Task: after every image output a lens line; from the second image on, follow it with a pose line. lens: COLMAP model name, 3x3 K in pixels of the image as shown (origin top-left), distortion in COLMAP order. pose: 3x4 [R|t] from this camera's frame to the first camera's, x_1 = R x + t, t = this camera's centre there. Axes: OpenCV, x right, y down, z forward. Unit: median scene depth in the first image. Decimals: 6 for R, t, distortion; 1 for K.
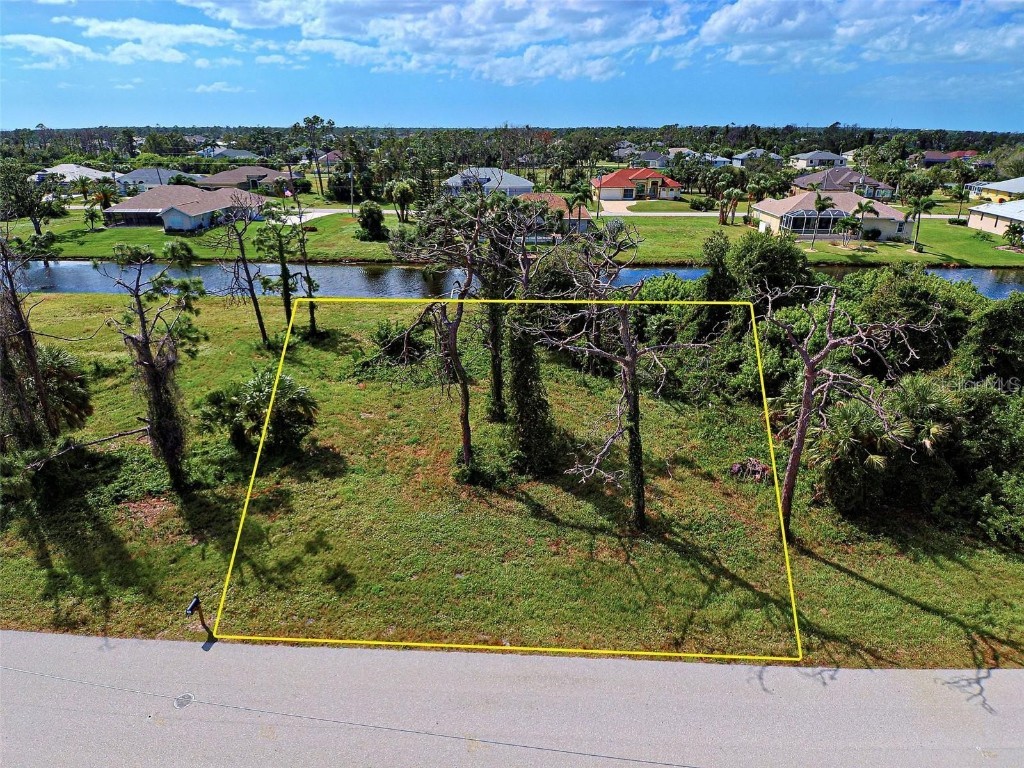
lens RADIAL K [[618.8, 0, 499.4], [0, 618.8, 379.8], [0, 0, 1]] dist [0.085494, -0.120588]
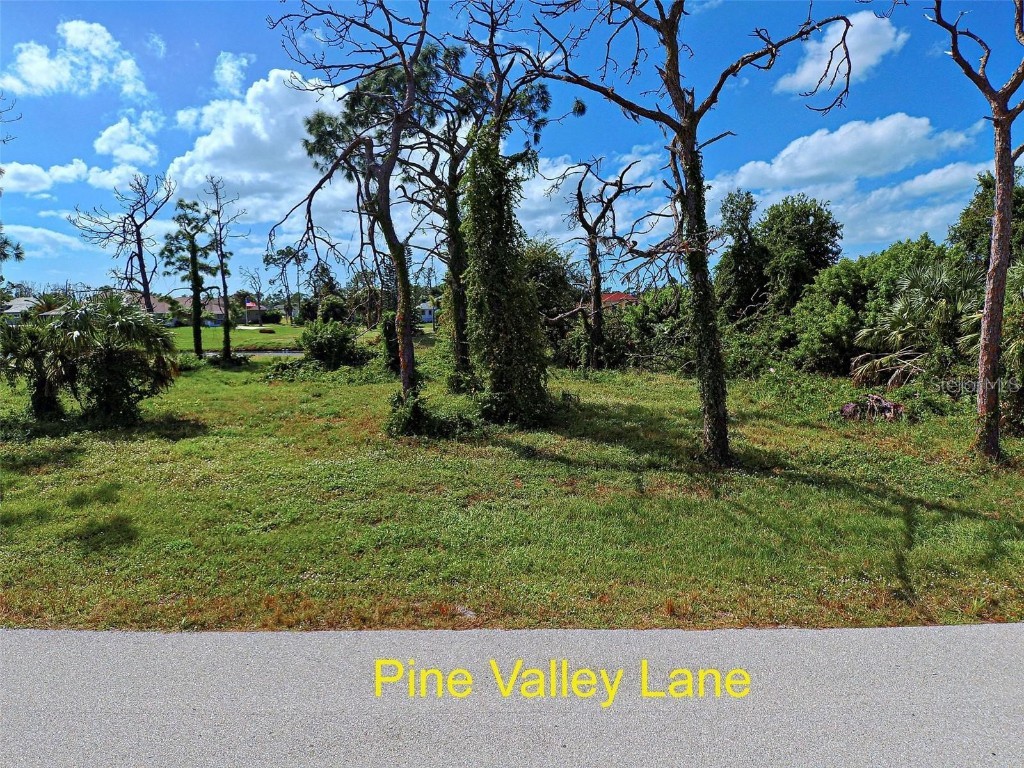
lens RADIAL K [[618.8, 0, 499.4], [0, 618.8, 379.8], [0, 0, 1]] dist [0.085494, -0.120588]
pose [[0.998913, -0.012041, 0.045033, 0.010260], [0.024604, 0.956731, -0.289932, 0.291603], [-0.039594, 0.290725, 0.955987, 0.433162]]
